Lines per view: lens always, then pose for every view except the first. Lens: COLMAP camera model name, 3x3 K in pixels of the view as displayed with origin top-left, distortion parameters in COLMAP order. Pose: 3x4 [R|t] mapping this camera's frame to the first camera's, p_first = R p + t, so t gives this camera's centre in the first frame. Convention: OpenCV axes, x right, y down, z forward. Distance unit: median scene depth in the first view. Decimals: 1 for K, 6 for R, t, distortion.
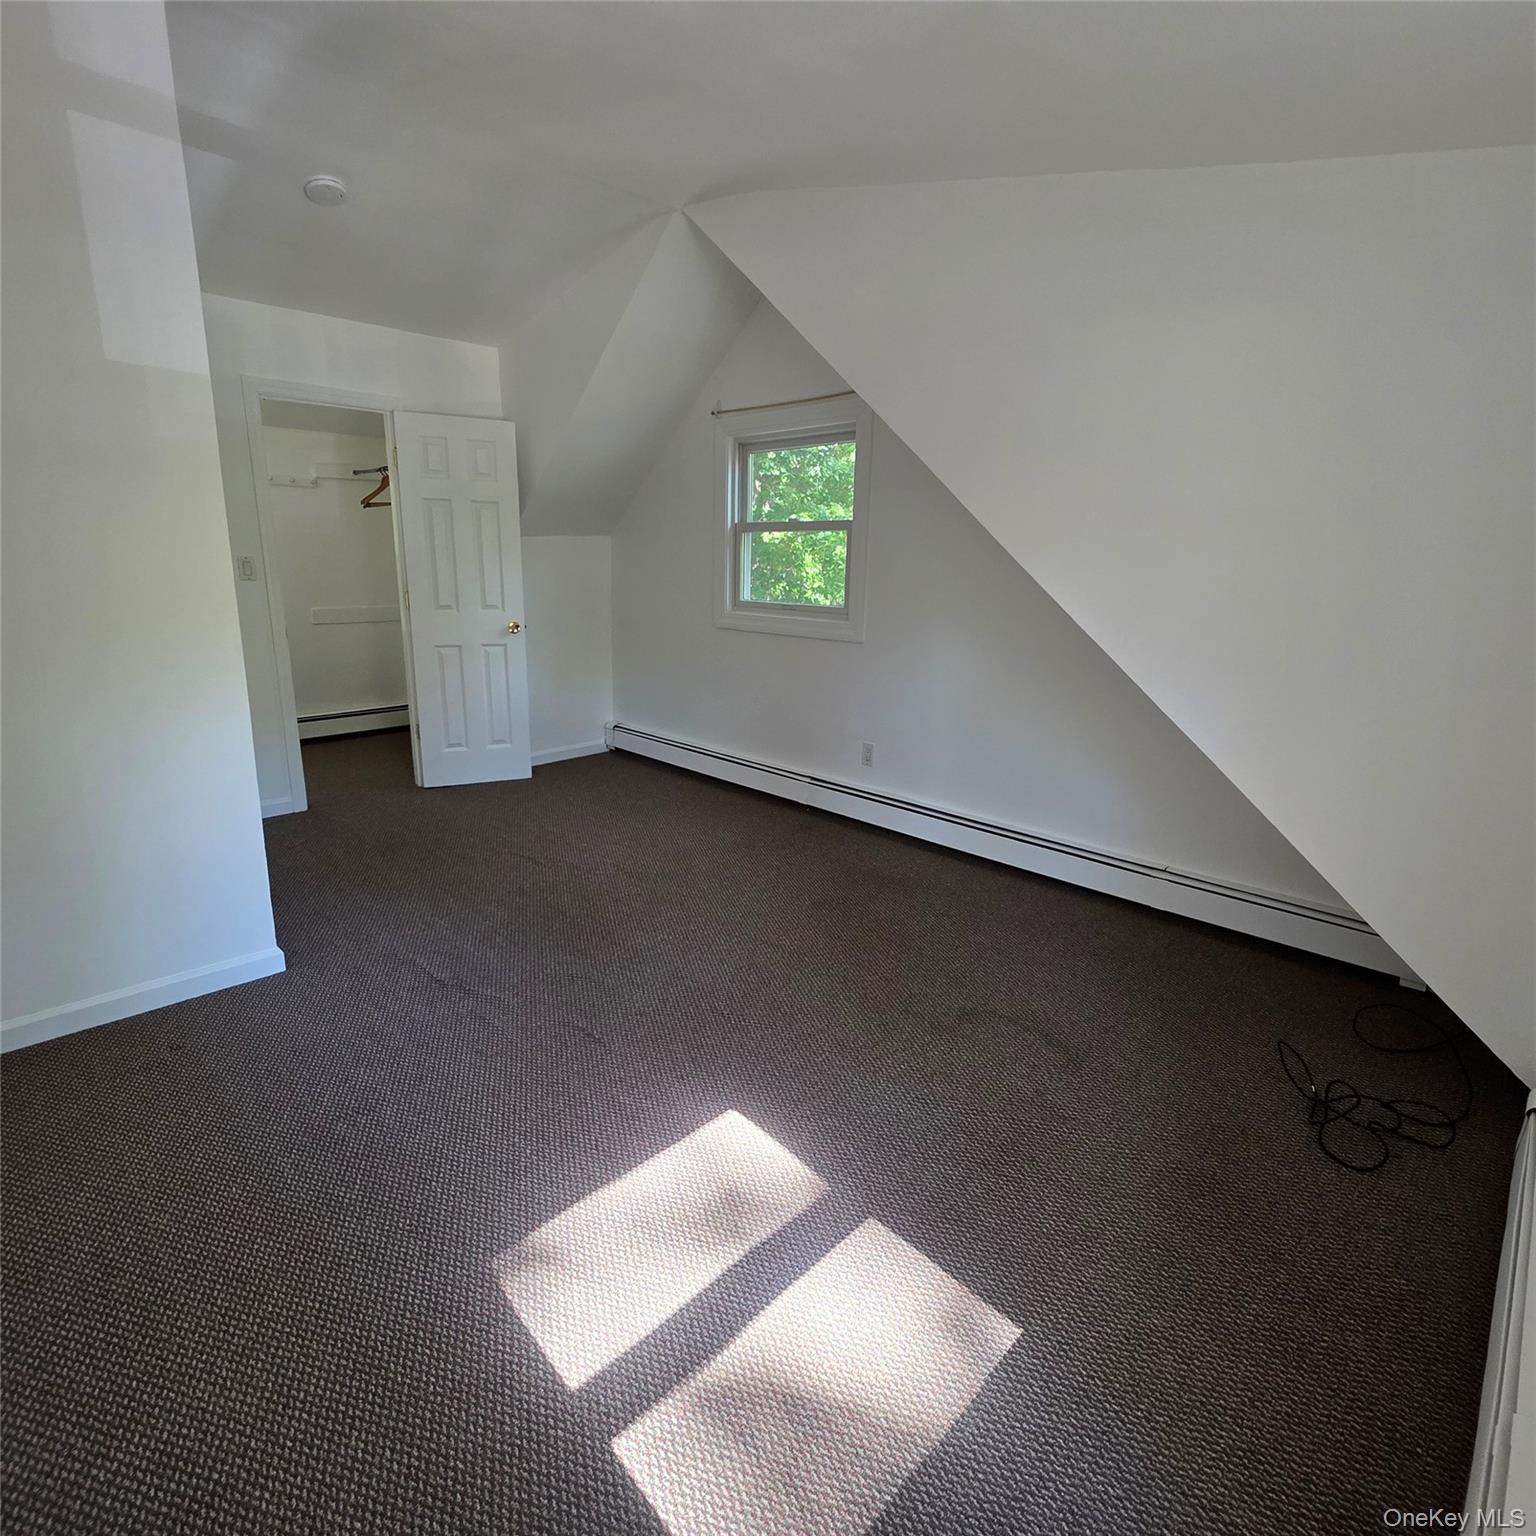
lens RADIAL K [[825.7, 0, 765.7], [0, 825.7, 767.0], [0, 0, 1]] dist [0.000784, -0.000582]
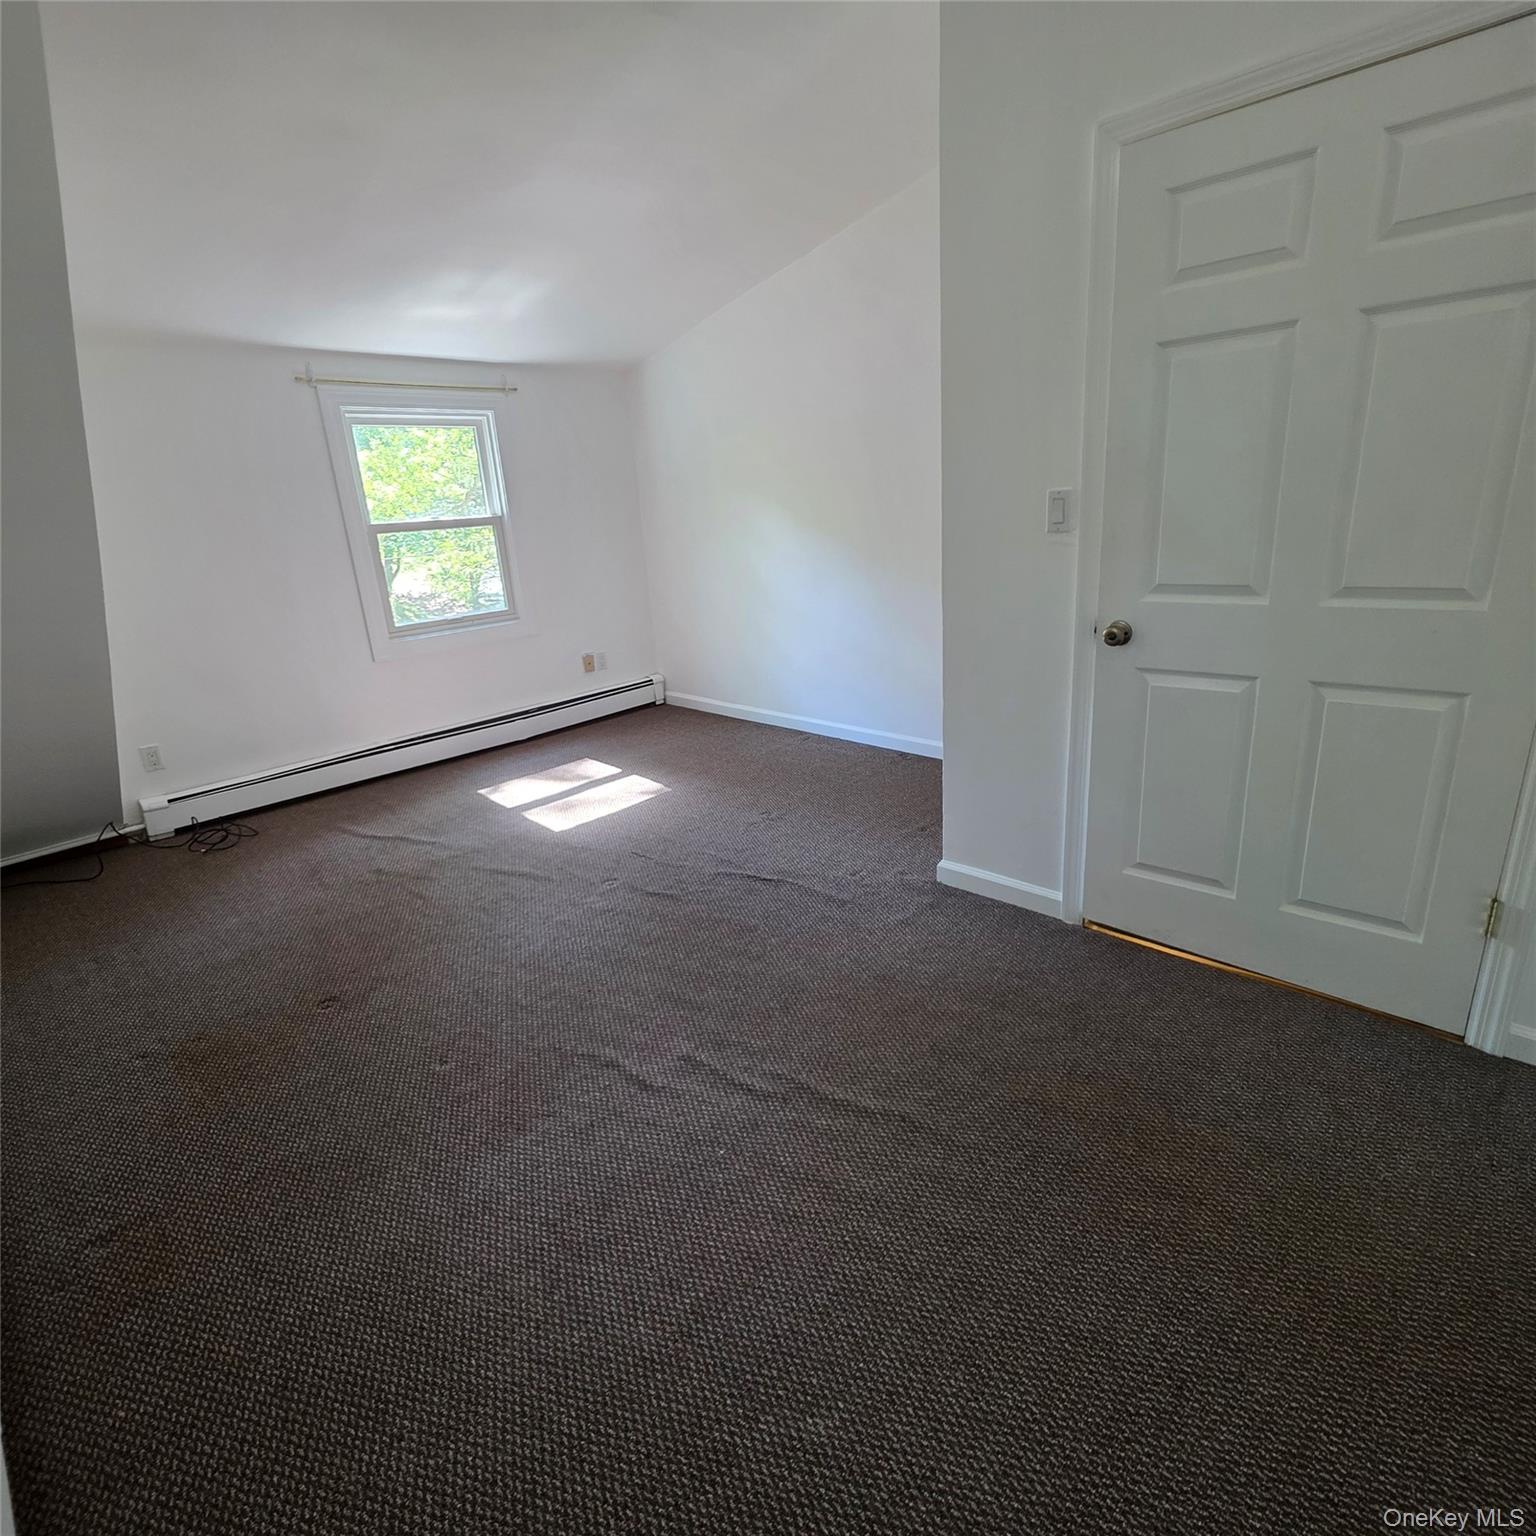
lens RADIAL K [[825.7, 0, 765.7], [0, 825.7, 767.0], [0, 0, 1]] dist [0.000784, -0.000582]
pose [[-0.998455, 0.054166, 0.012387, -0.698902], [0.052376, 0.843057, 0.535267, -0.837368], [0.018550, 0.535089, -0.844592, 3.195054]]
